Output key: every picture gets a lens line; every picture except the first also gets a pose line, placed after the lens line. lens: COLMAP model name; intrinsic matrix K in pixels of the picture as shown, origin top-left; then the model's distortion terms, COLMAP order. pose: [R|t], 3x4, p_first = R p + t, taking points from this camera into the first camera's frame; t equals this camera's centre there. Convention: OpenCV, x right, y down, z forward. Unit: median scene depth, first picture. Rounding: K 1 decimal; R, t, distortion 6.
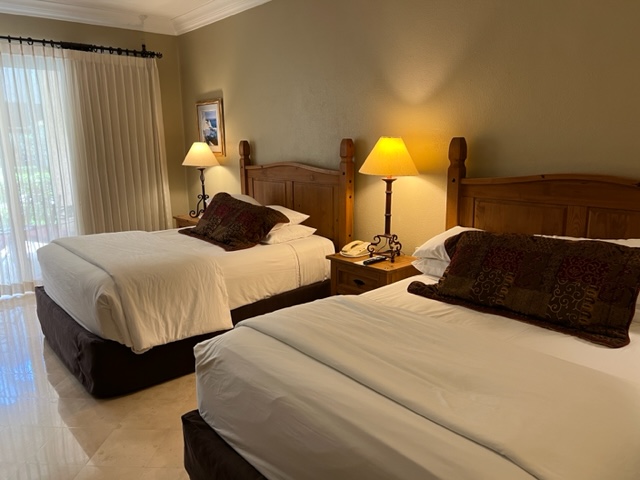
lens RADIAL K [[480.8, 0, 319.5], [0, 480.8, 241.8], [0, 0, 1]] dist [0.001404, -0.000630]
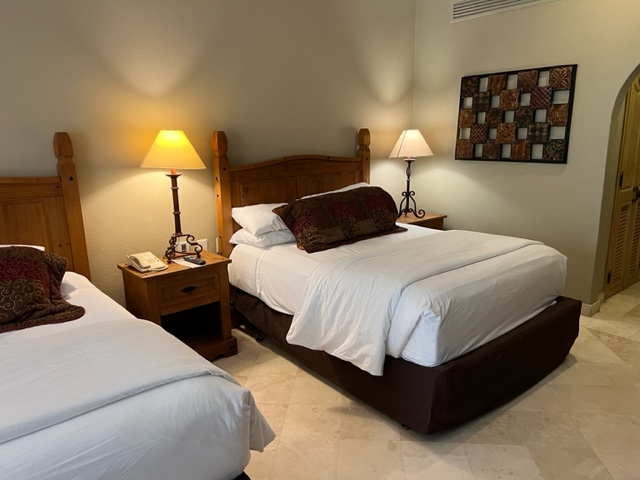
lens RADIAL K [[480.8, 0, 319.6], [0, 480.8, 239.2], [0, 0, 1]] dist [0.001404, -0.000630]
pose [[0.020887, -0.199615, 0.979652, -0.931953], [0.223808, 0.955932, 0.190010, -0.146616], [-0.974409, 0.215286, 0.064642, 0.809680]]
